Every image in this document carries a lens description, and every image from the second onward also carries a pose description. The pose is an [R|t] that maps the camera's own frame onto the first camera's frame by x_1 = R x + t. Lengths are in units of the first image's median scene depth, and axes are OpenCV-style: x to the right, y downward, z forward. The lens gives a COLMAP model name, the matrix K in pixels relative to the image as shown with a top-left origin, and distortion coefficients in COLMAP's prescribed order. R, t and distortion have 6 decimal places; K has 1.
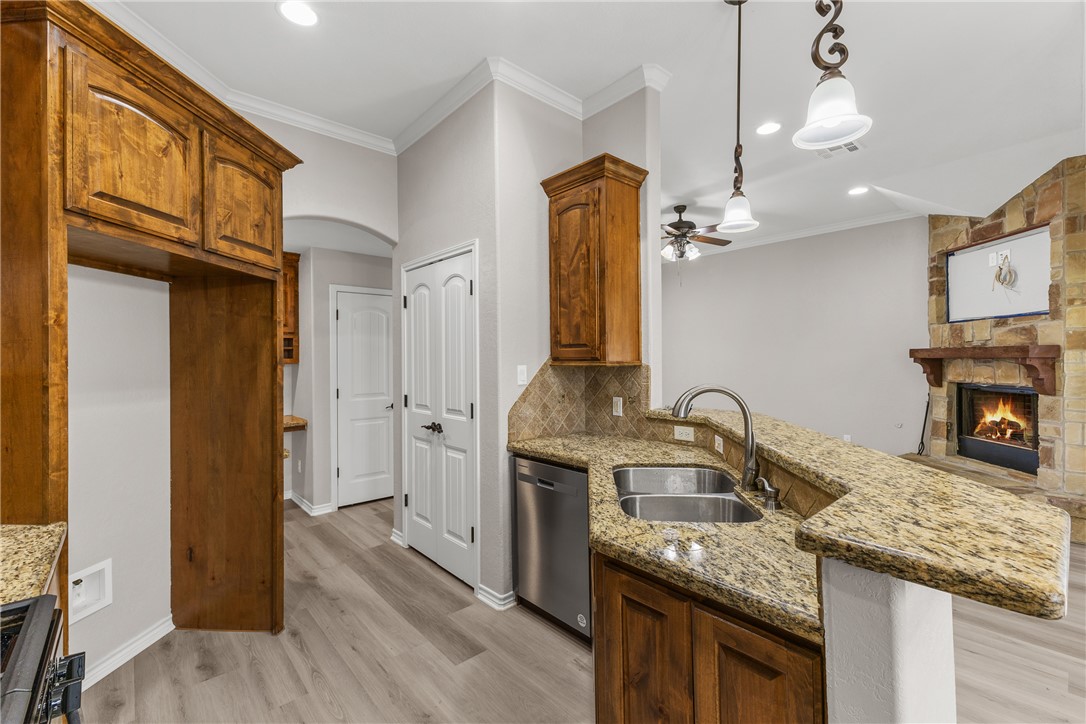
lens RADIAL K [[469.7, 0, 547.5], [0, 469.7, 357.4], [0, 0, 1]] dist [0.012322, -0.002773]
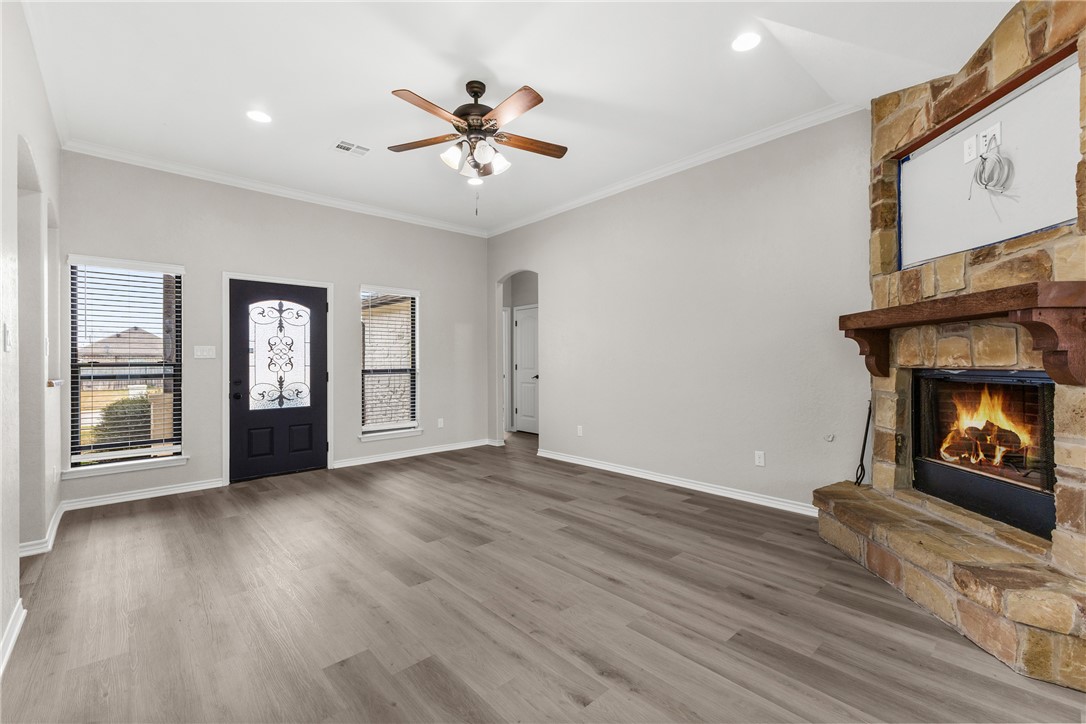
lens RADIAL K [[469.7, 0, 549.2], [0, 469.7, 361.0], [0, 0, 1]] dist [0.012322, -0.002773]
pose [[0.999912, 0.000255, 0.013291, 0.496882], [-0.000264, 1.000000, 0.000687, 0.054123], [-0.013291, -0.000690, 0.999911, 0.509004]]
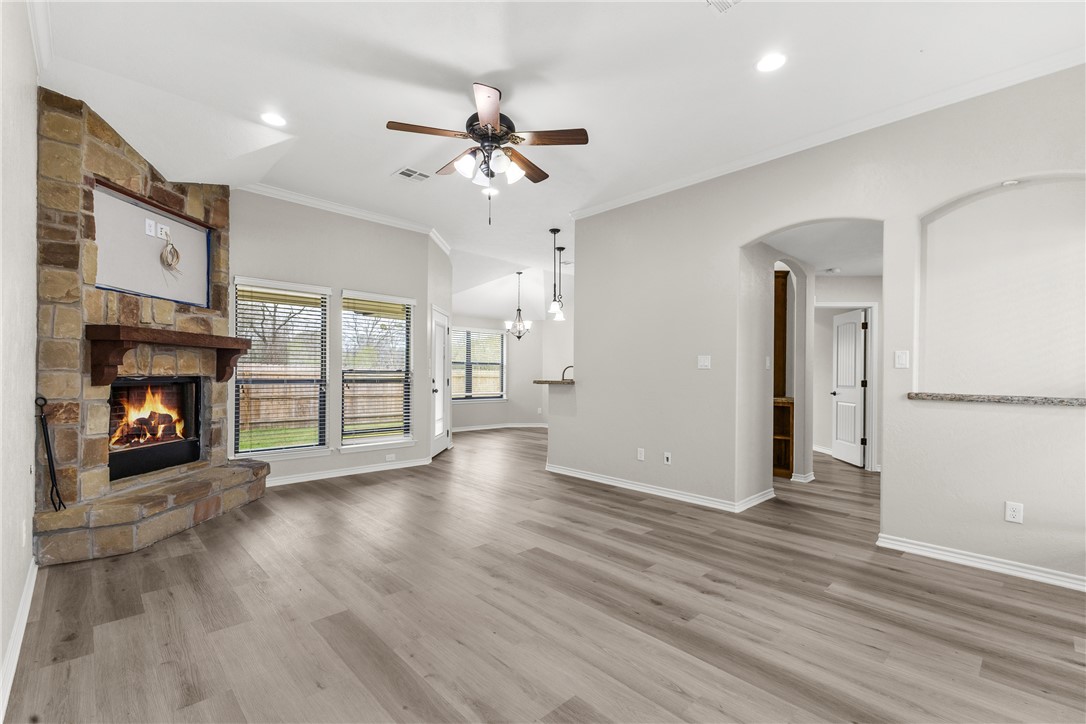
lens RADIAL K [[469.7, 0, 546.4], [0, 469.7, 376.1], [0, 0, 1]] dist [0.012322, -0.002773]
pose [[-0.999439, -0.002816, -0.033382, 0.310580], [-0.002924, 0.999991, 0.003186, 0.059406], [0.033372, 0.003281, -0.999438, 2.156773]]
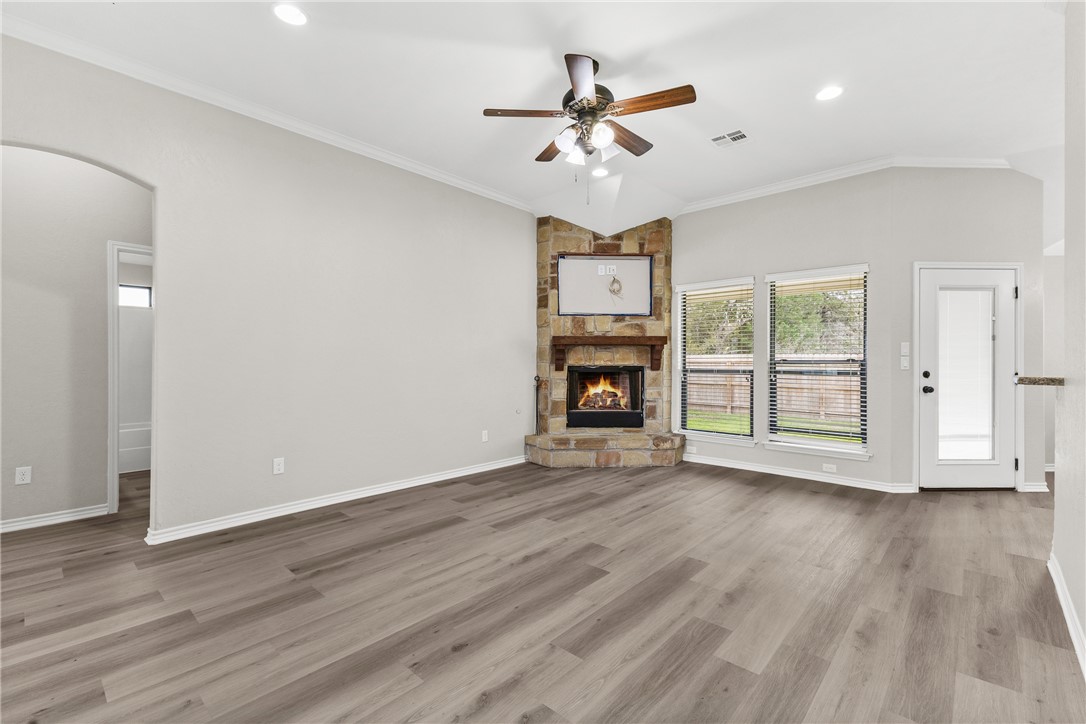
lens RADIAL K [[469.7, 0, 551.0], [0, 469.7, 362.6], [0, 0, 1]] dist [0.012322, -0.002773]
pose [[-0.109617, 0.004580, 0.993963, -0.378586], [-0.004207, 0.999978, -0.005072, 0.063513], [-0.993965, -0.004738, -0.109595, 1.482407]]
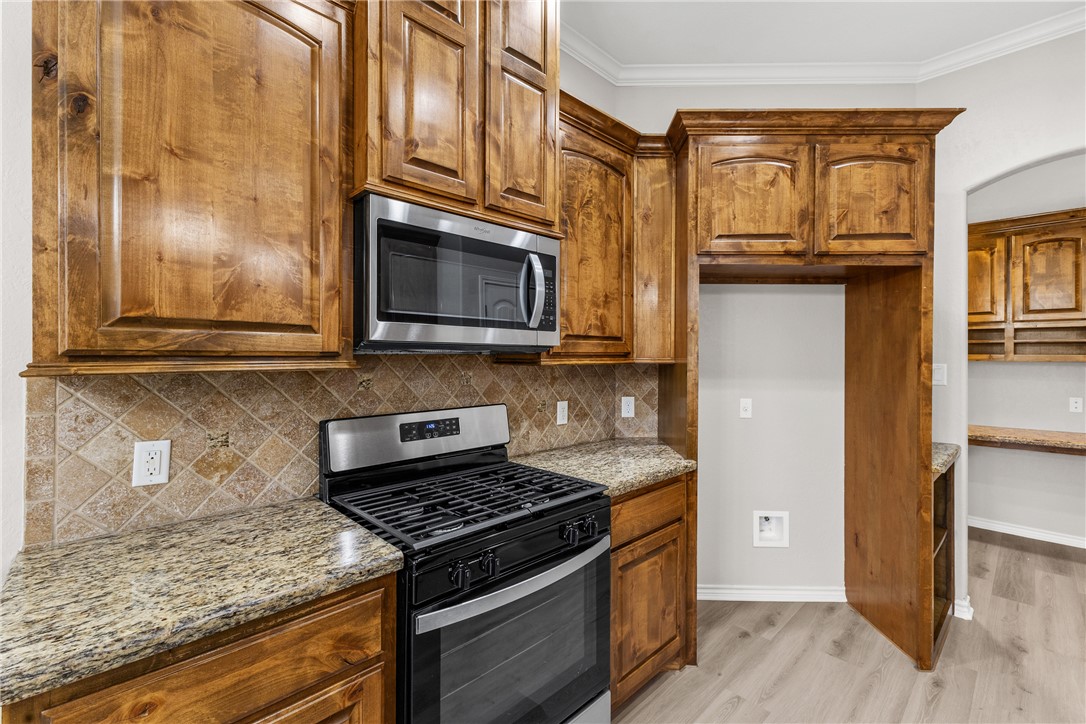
lens RADIAL K [[469.7, 0, 549.3], [0, 469.7, 354.0], [0, 0, 1]] dist [0.012322, -0.002773]
pose [[0.046314, 0.009791, -0.998879, 0.170282], [-0.002763, 0.999949, 0.009673, -0.003742], [0.998923, 0.002311, 0.046338, 0.173575]]
